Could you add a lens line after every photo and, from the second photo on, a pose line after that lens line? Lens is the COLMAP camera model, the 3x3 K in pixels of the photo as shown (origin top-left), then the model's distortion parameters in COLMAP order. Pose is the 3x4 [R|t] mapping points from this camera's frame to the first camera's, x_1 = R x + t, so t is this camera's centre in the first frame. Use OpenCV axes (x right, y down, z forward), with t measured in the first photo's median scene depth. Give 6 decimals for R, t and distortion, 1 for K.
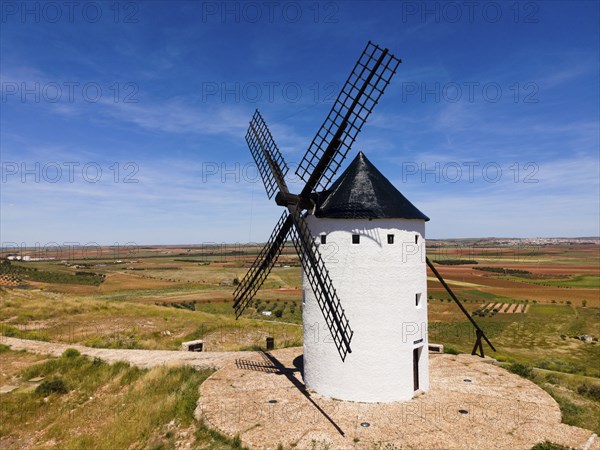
lens RADIAL K [[437.5, 0, 295.6], [0, 437.5, 220.5], [0, 0, 1]] dist [0.040362, 0.013346]
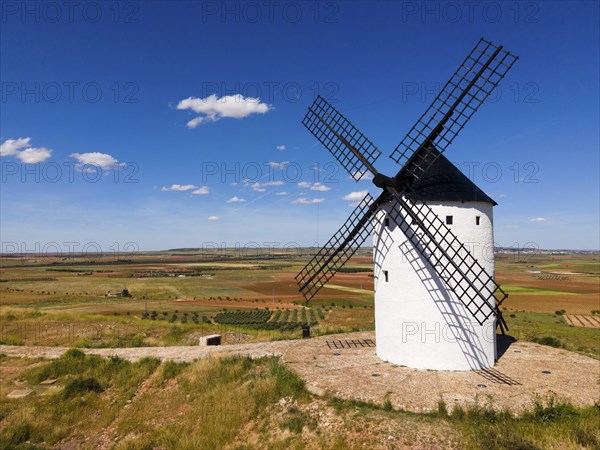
lens RADIAL K [[460.3, 0, 292.7], [0, 460.3, 221.0], [0, 0, 1]] dist [0.027957, 0.020312]
pose [[0.975275, 0.016684, 0.220364, -0.379223], [-0.013727, 0.999794, -0.014944, 0.051870], [-0.220568, 0.011550, 0.975303, -0.016774]]
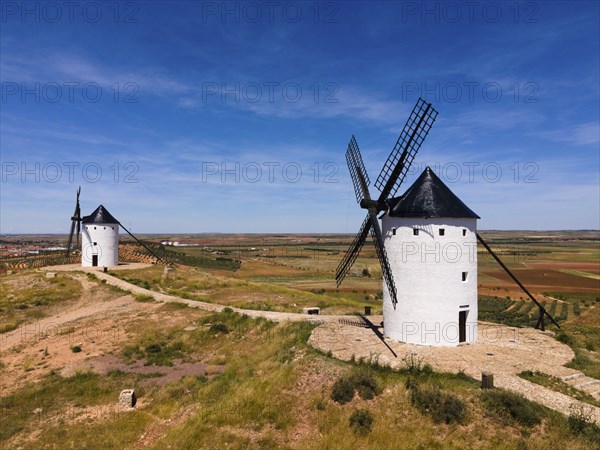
lens RADIAL K [[460.3, 0, 292.7], [0, 460.3, 223.3], [0, 0, 1]] dist [0.027957, 0.020312]
pose [[0.956933, 0.005282, -0.290262, 0.147889], [0.004011, 0.999499, 0.031411, -0.026744], [0.290282, -0.031222, 0.956432, -0.425586]]
